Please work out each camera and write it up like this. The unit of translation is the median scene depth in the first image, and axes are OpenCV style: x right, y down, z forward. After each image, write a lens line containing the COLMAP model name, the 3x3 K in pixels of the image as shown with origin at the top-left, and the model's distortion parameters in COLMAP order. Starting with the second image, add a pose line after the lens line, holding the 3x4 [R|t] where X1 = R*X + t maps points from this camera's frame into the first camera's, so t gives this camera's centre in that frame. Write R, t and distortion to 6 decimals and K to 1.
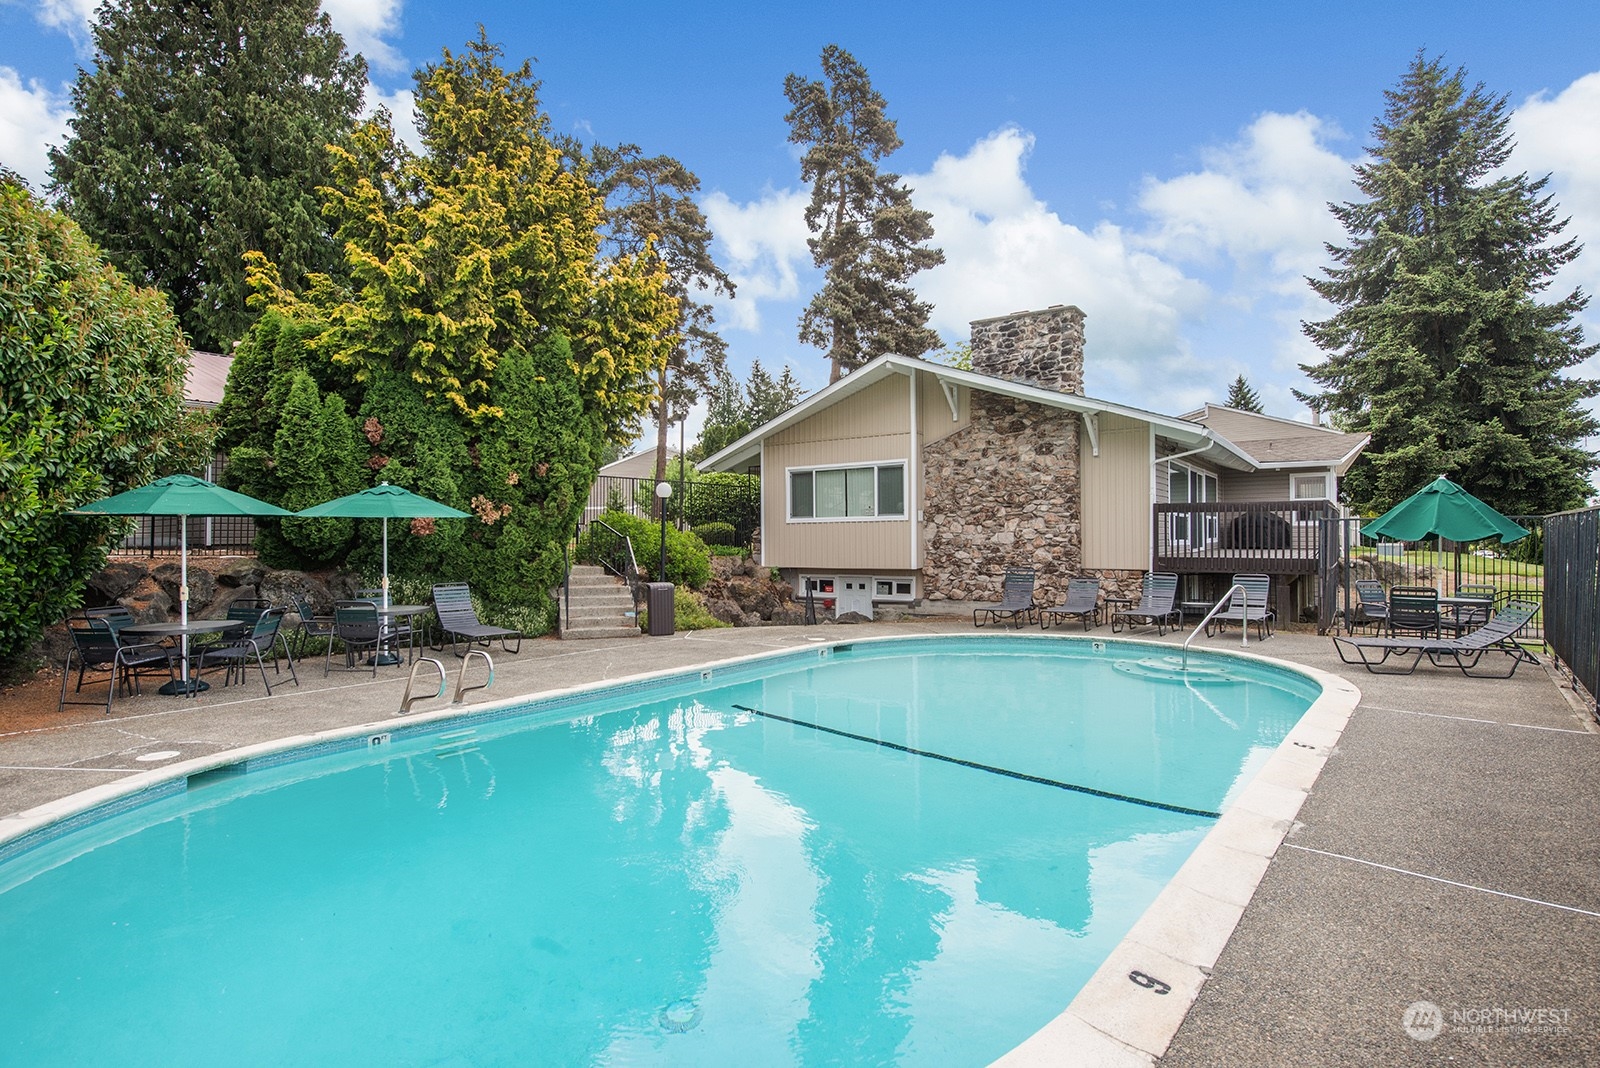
lens RADIAL K [[838.2, 0, 803.3], [0, 838.2, 523.2], [0, 0, 1]] dist [0.005071, 0.000801]
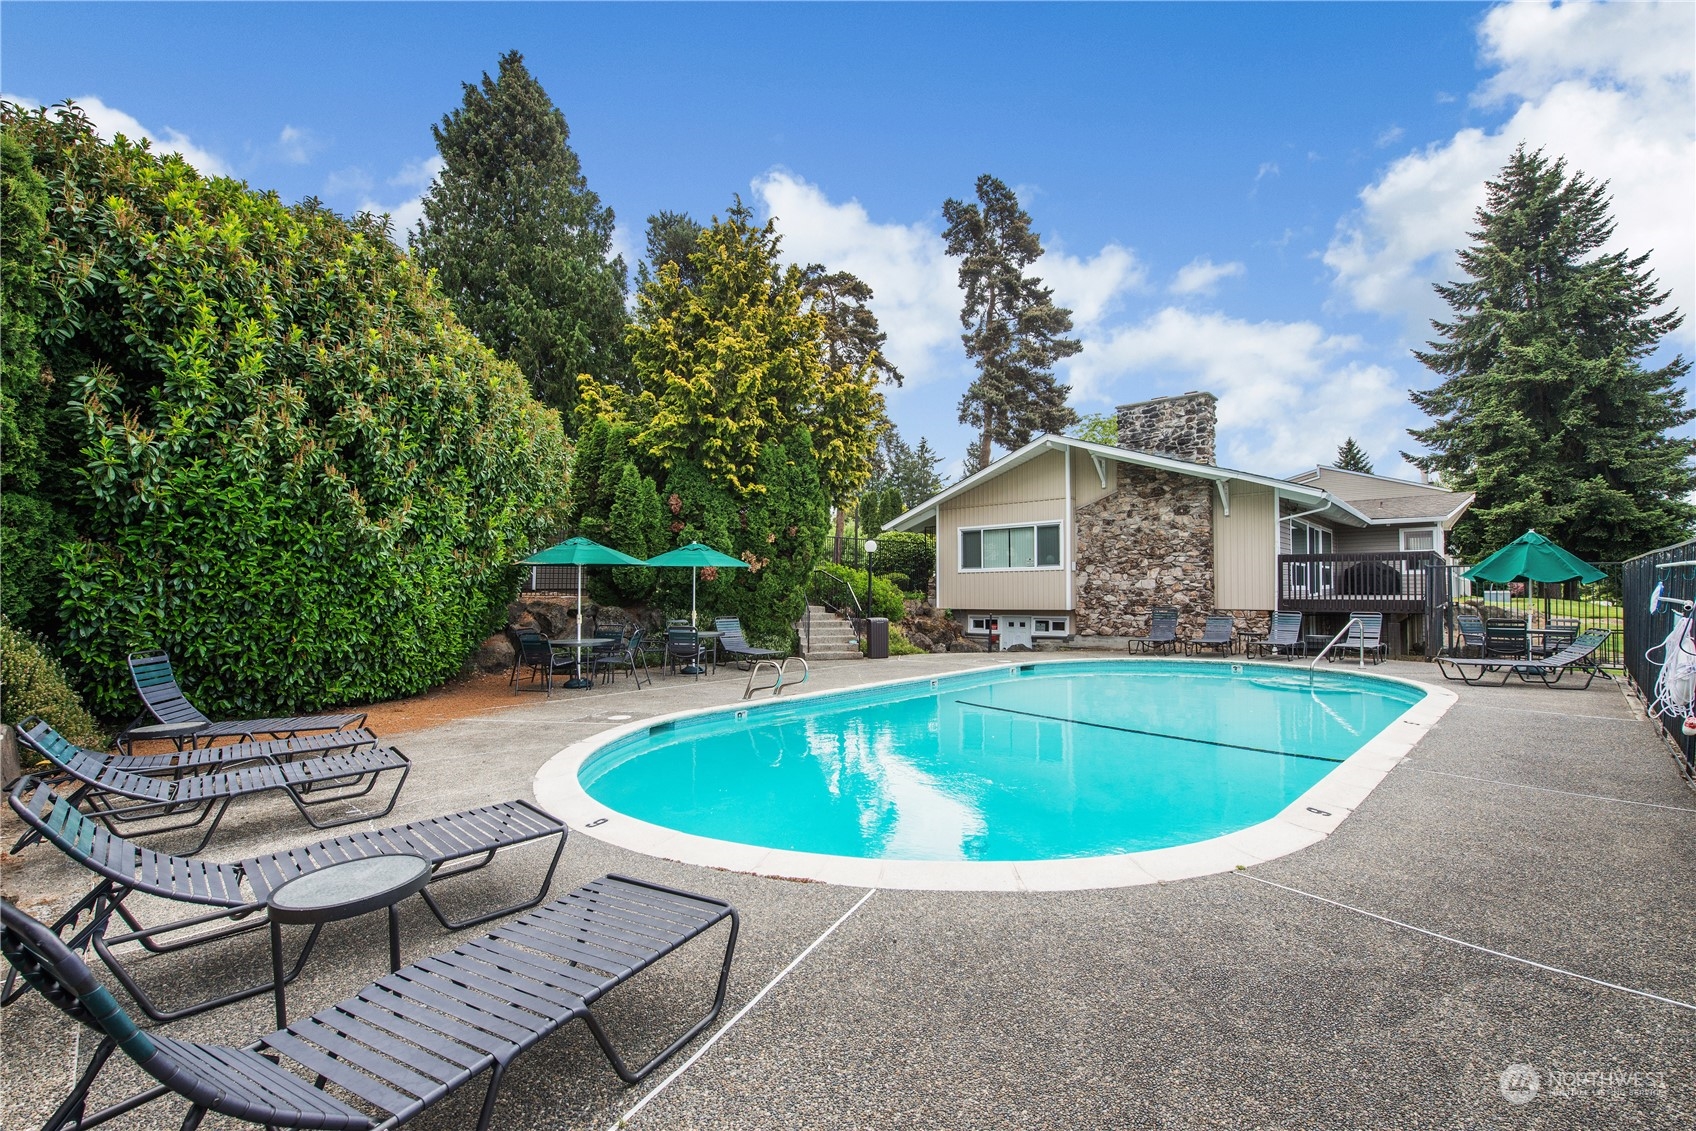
lens RADIAL K [[750.7, 0, 841.6], [0, 750.7, 572.6], [0, 0, 1]] dist [-0.003300, -0.001873]
pose [[0.993398, -0.003062, -0.114678, -0.070052], [0.002438, 0.999981, -0.005587, 0.005844], [0.114693, 0.005270, 0.993387, -0.120288]]
